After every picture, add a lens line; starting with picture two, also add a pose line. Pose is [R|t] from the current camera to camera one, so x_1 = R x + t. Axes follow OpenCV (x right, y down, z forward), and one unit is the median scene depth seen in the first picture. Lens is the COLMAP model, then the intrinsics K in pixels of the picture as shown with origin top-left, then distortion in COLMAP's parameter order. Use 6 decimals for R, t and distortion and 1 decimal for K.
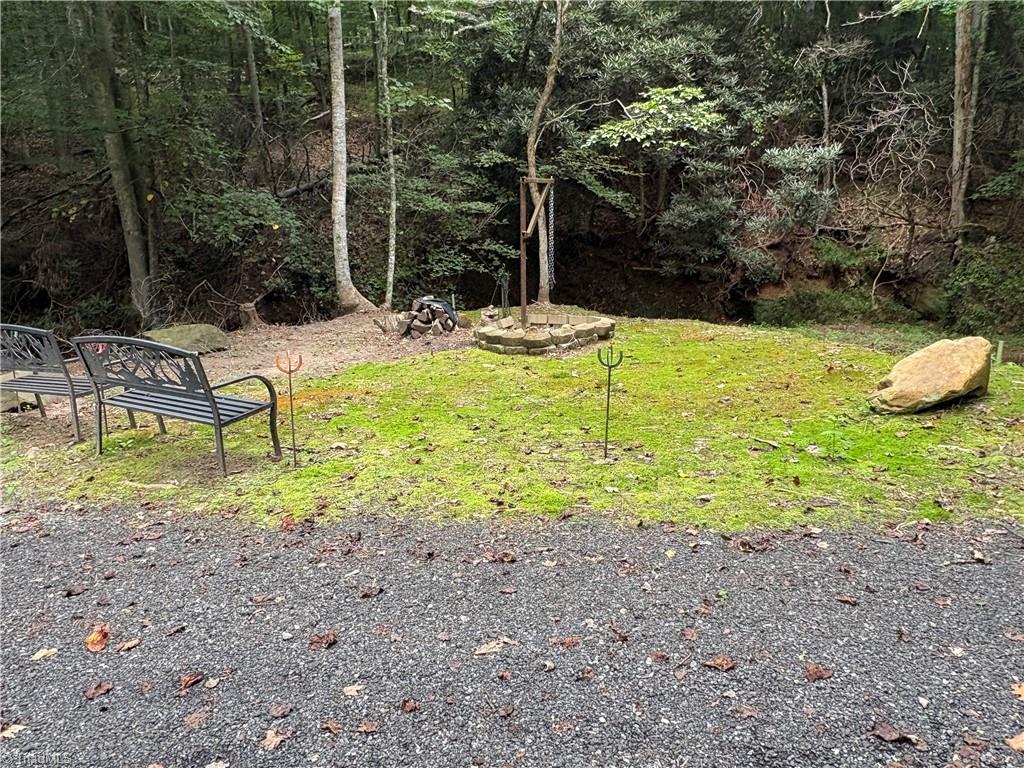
lens RADIAL K [[774.6, 0, 512.0], [0, 774.6, 384.0], [0, 0, 1]] dist [0.001550, -0.001164]
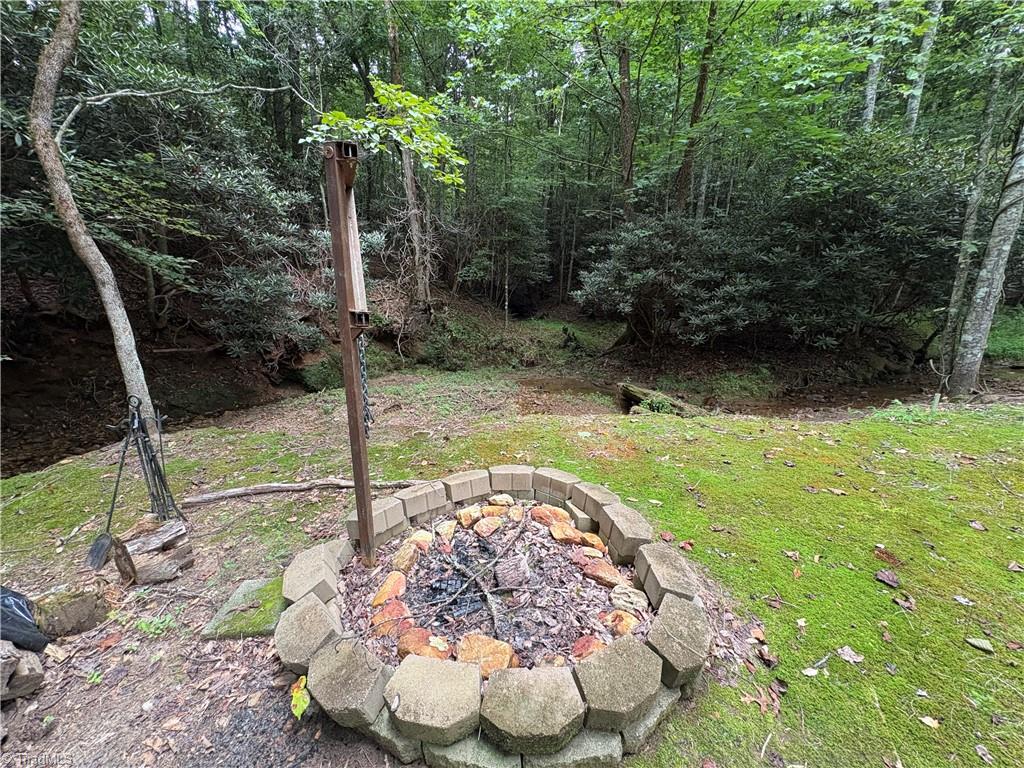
lens RADIAL K [[408.3, 0, 512.0], [0, 408.3, 384.0], [0, 0, 1]] dist [-0.000197, -0.000040]
pose [[0.477717, -0.183563, 0.859122, -0.067737], [0.187149, 0.976743, 0.104630, -0.108251], [-0.858348, 0.110801, 0.500961, 0.536900]]
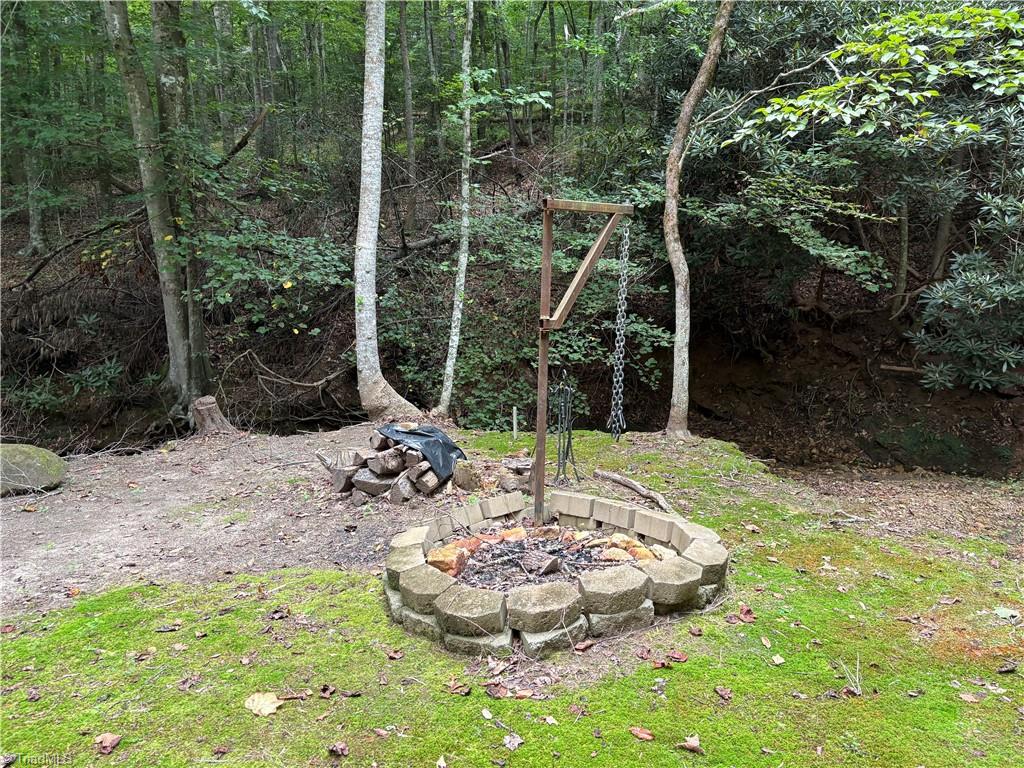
lens RADIAL K [[769.0, 0, 512.0], [0, 769.0, 384.0], [0, 0, 1]] dist [0.085837, -0.097870]
pose [[0.944980, 0.079008, -0.317444, 0.092058], [-0.102452, 0.993056, -0.057824, -0.082727], [0.310671, 0.087166, 0.946512, 0.361644]]
